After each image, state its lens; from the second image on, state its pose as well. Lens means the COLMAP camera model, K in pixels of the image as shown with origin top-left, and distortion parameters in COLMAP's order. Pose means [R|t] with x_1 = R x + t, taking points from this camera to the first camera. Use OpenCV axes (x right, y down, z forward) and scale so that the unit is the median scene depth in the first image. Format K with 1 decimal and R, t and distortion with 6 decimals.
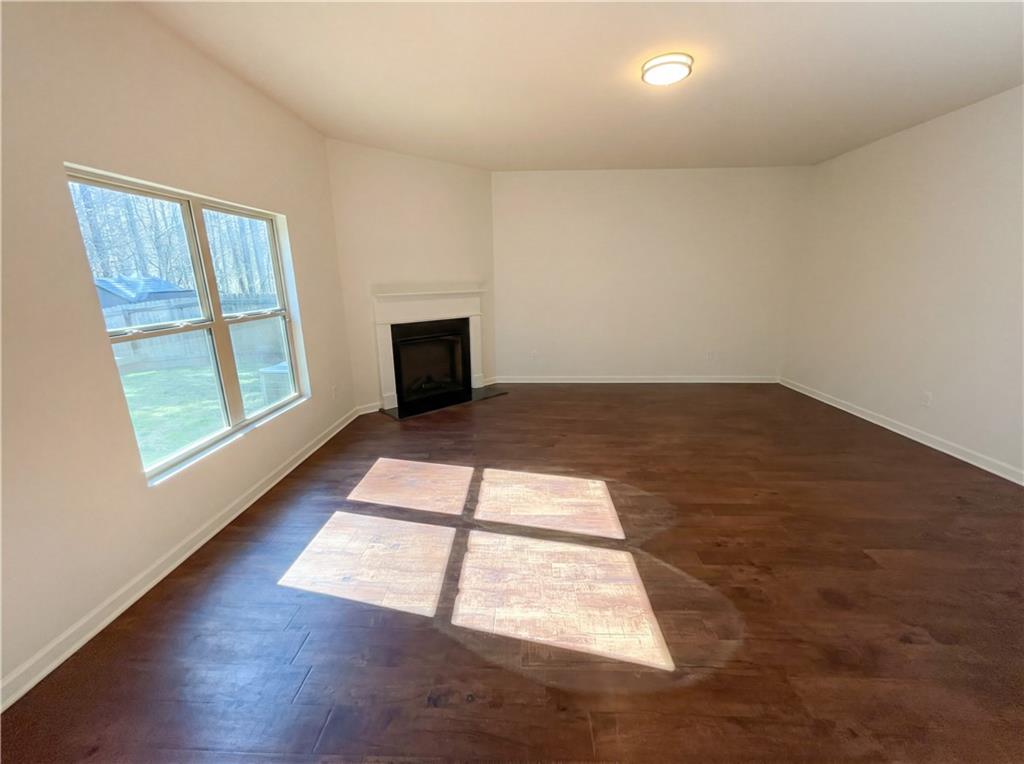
lens RADIAL K [[404.9, 0, 512.0], [0, 404.9, 382.0], [0, 0, 1]] dist [0.000368, 0.000005]
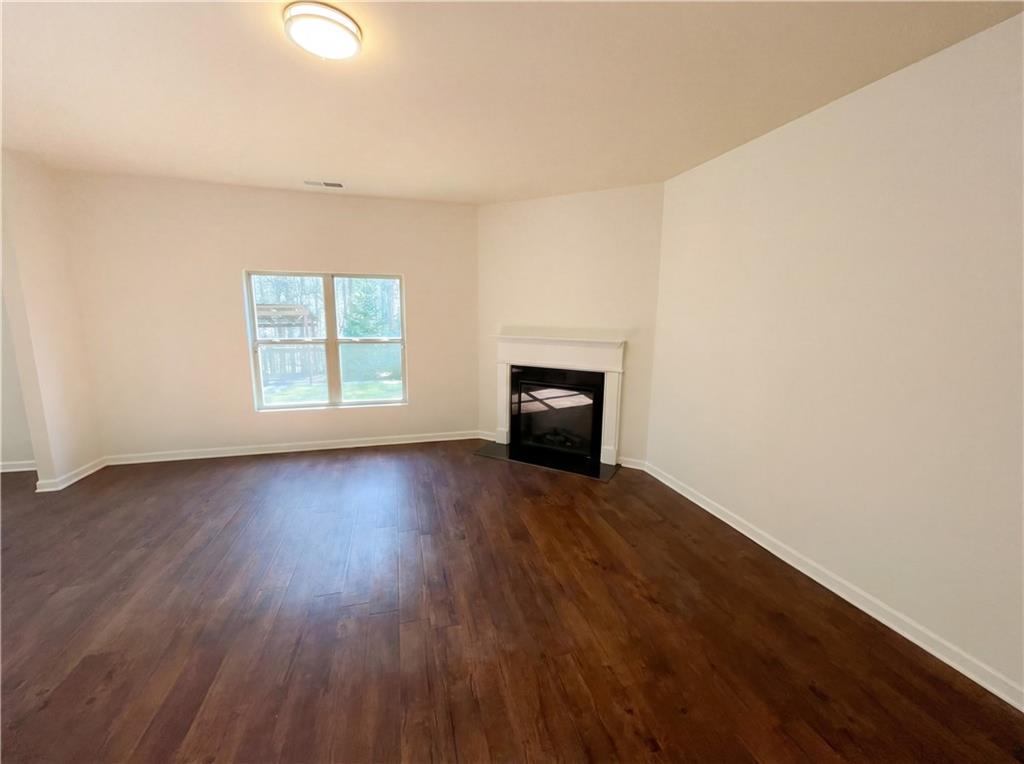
lens RADIAL K [[404.9, 0, 512.0], [0, 404.9, 382.0], [0, 0, 1]] dist [0.000368, 0.000005]
pose [[0.311653, 0.164190, -0.935903, 0.688913], [-0.261381, 0.961773, 0.081689, -0.189234], [0.913538, 0.219169, 0.342655, 0.673213]]
